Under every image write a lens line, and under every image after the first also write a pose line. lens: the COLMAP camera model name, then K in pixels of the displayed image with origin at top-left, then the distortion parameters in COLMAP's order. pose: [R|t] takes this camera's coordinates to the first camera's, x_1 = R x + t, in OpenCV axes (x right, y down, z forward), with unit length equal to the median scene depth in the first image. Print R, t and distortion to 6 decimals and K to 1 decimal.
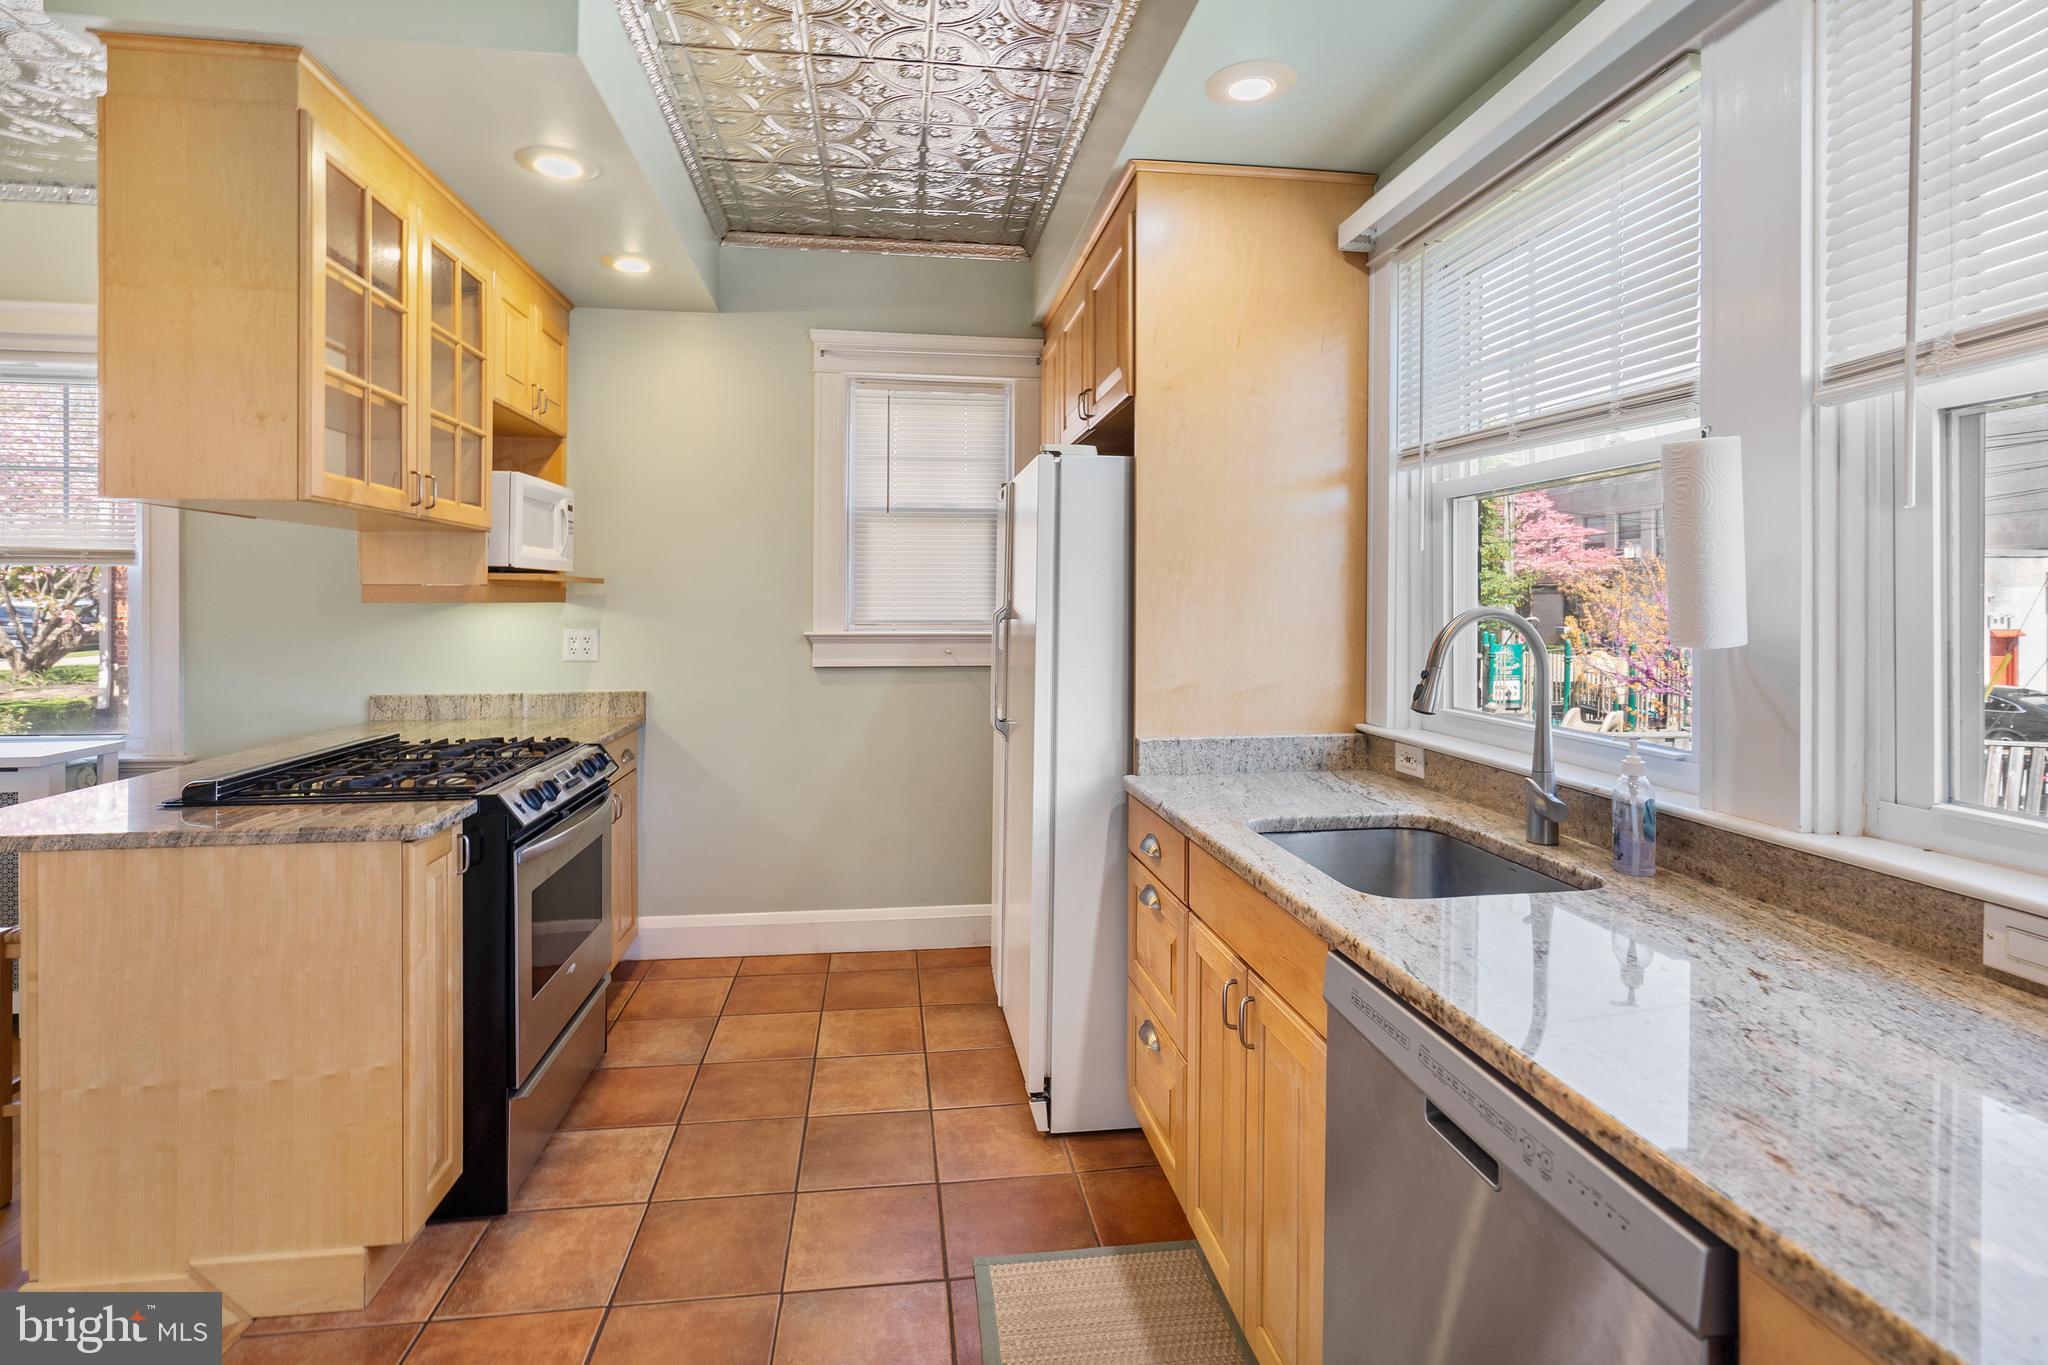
lens RADIAL K [[941.5, 0, 999.6], [0, 941.5, 603.8], [0, 0, 1]] dist [-0.002320, -0.000202]
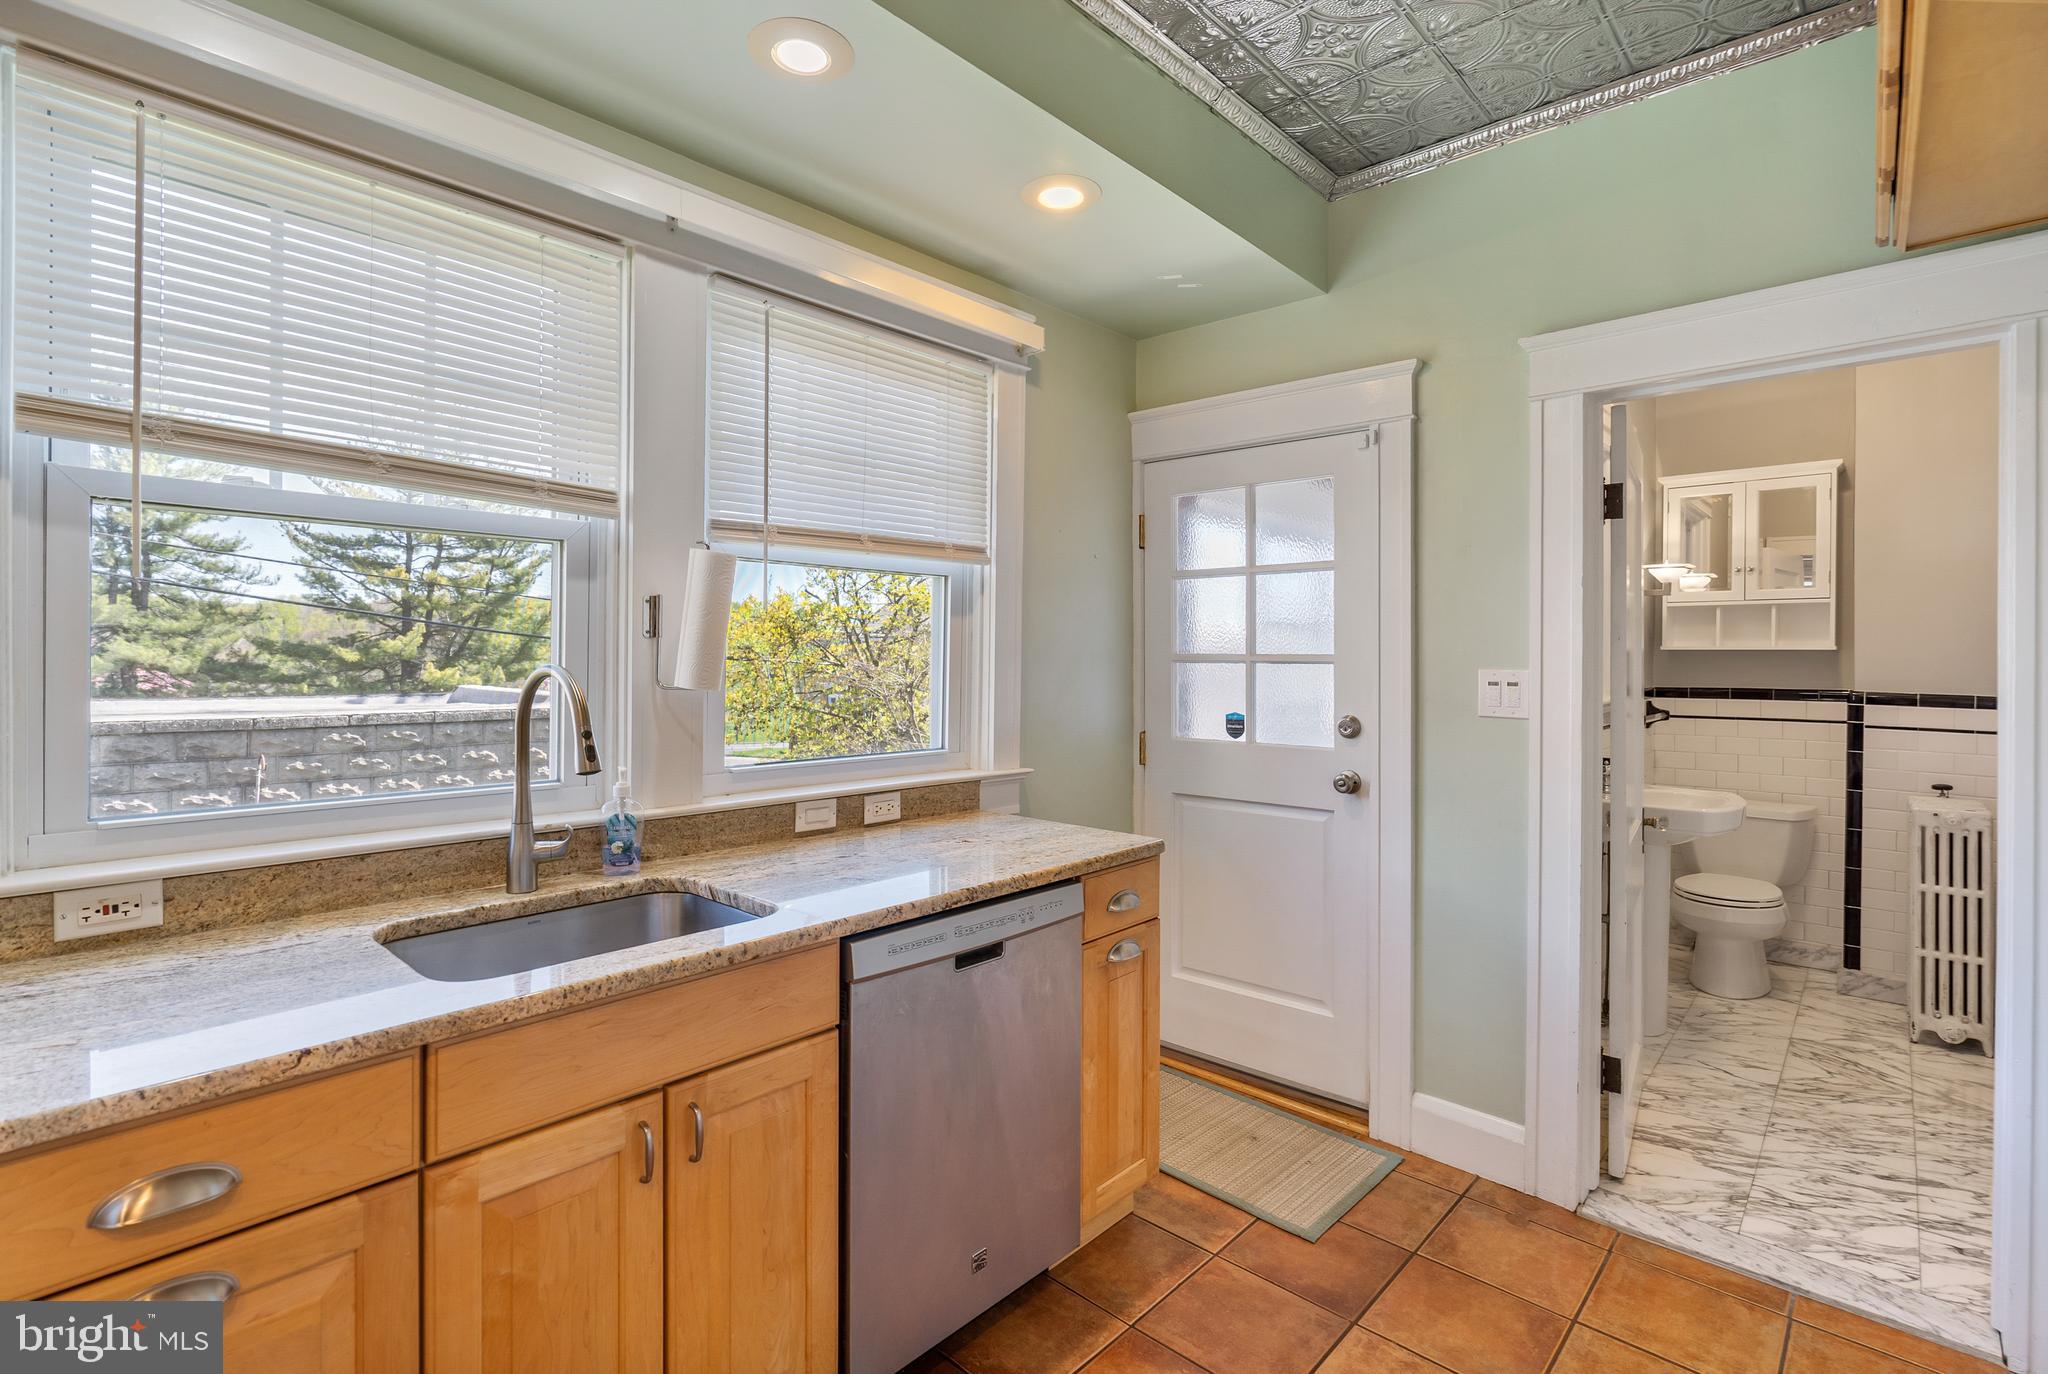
lens RADIAL K [[969.4, 0, 1051.2], [0, 969.4, 660.7], [0, 0, 1]] dist [0.002301, 0.000649]
pose [[-0.656224, -0.007274, 0.754531, -0.500860], [-0.006628, 0.999971, 0.003876, -0.006693], [-0.754537, -0.002458, -0.656253, 1.034222]]
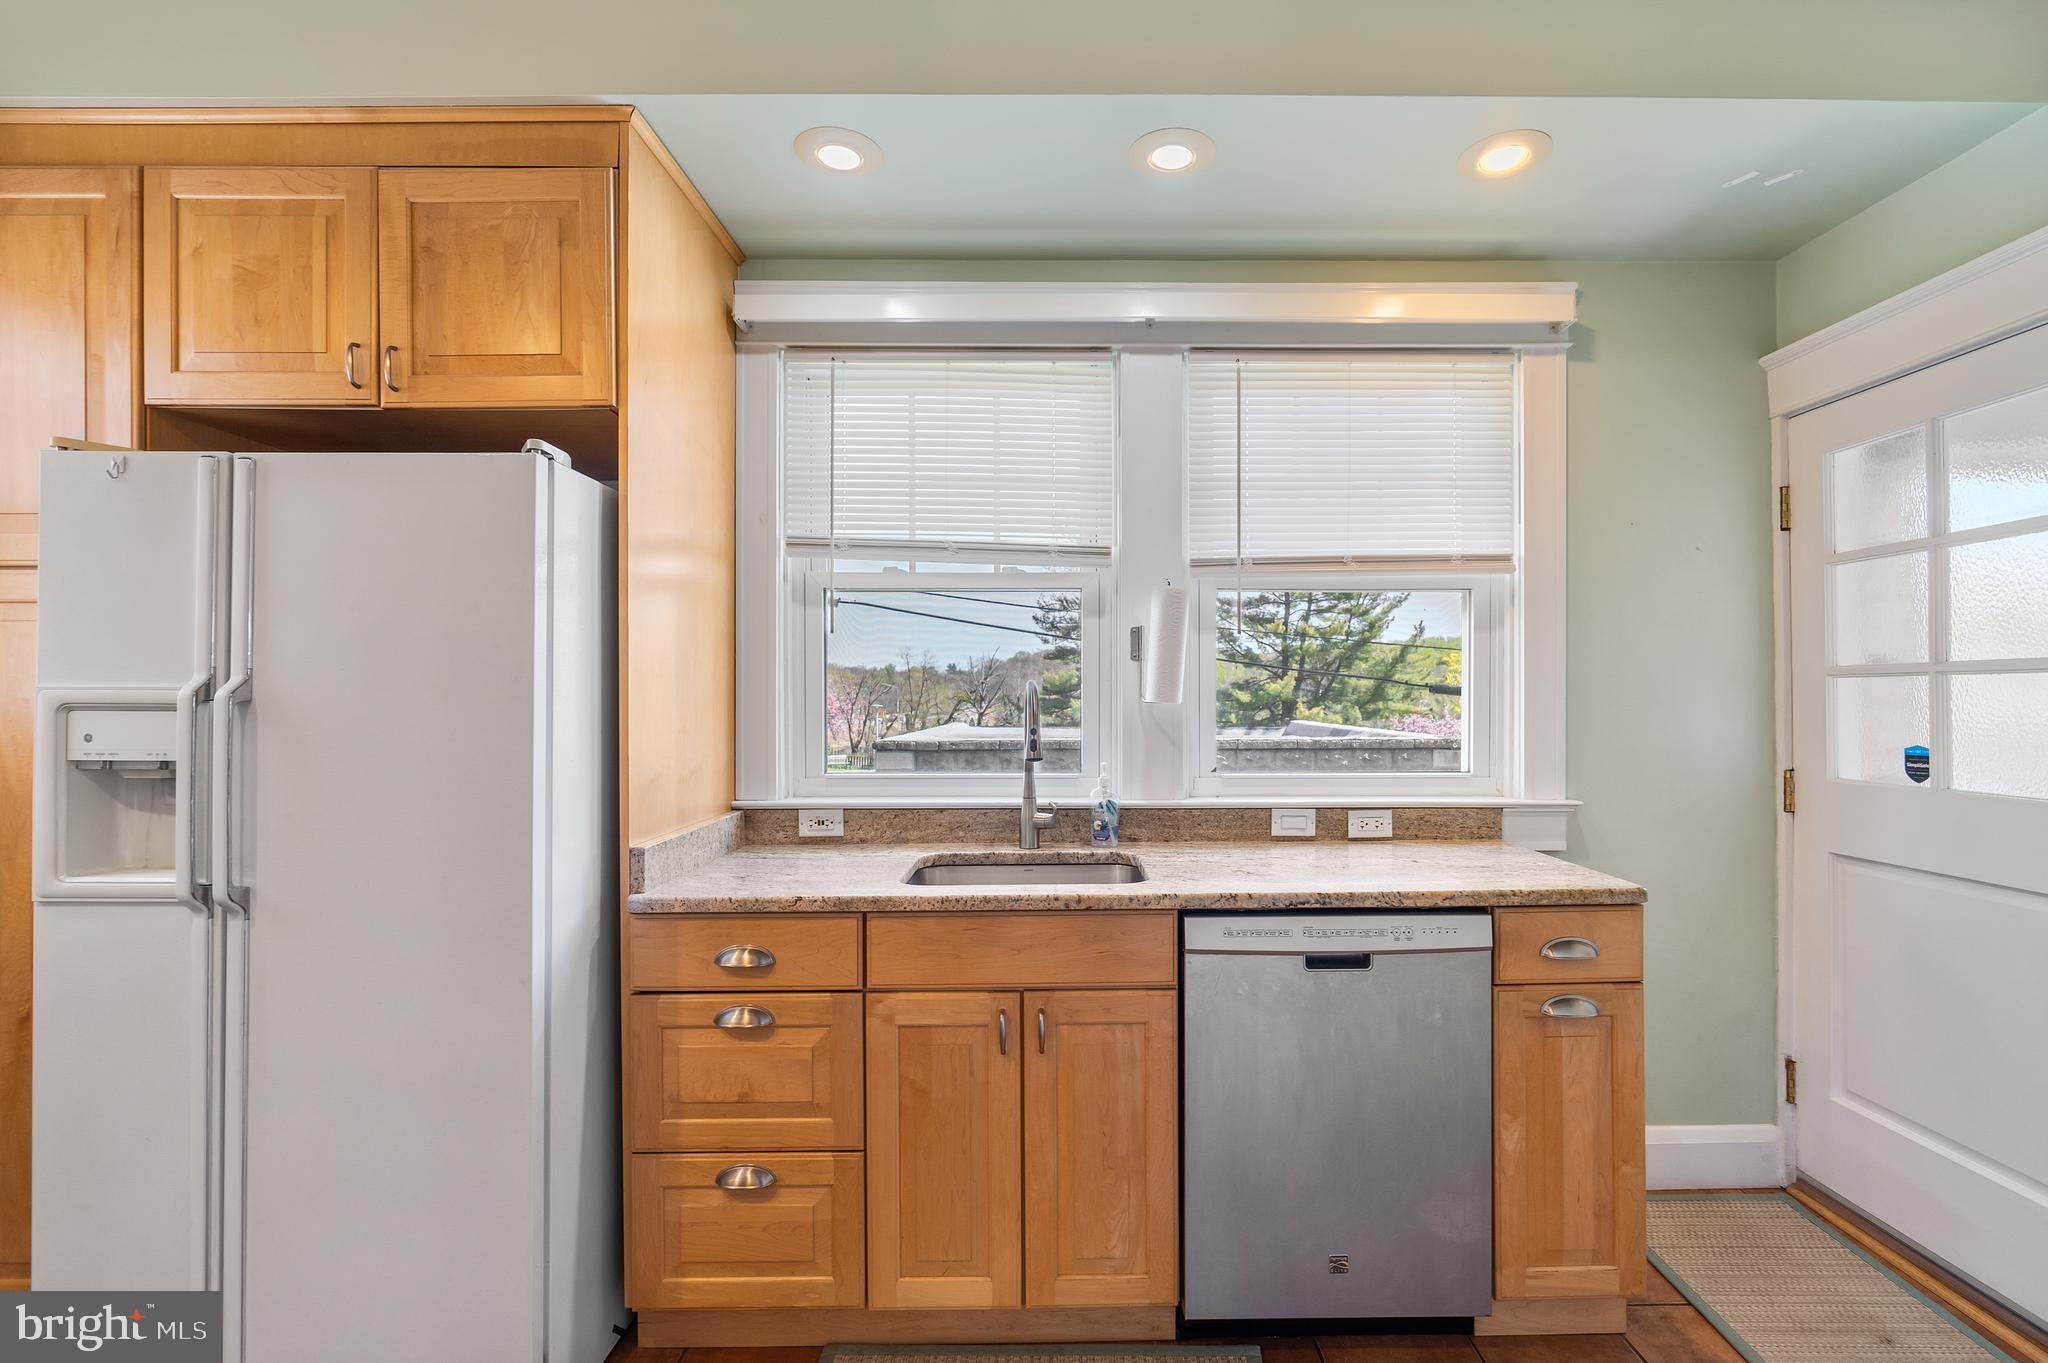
lens RADIAL K [[988.6, 0, 1059.7], [0, 988.6, 696.9], [0, 0, 1]] dist [-0.001588, -0.000132]
pose [[0.114675, -0.000613, 0.993403, -0.734734], [0.003018, 0.999995, 0.000268, 0.021369], [-0.993399, 0.002967, 0.114676, 0.641977]]
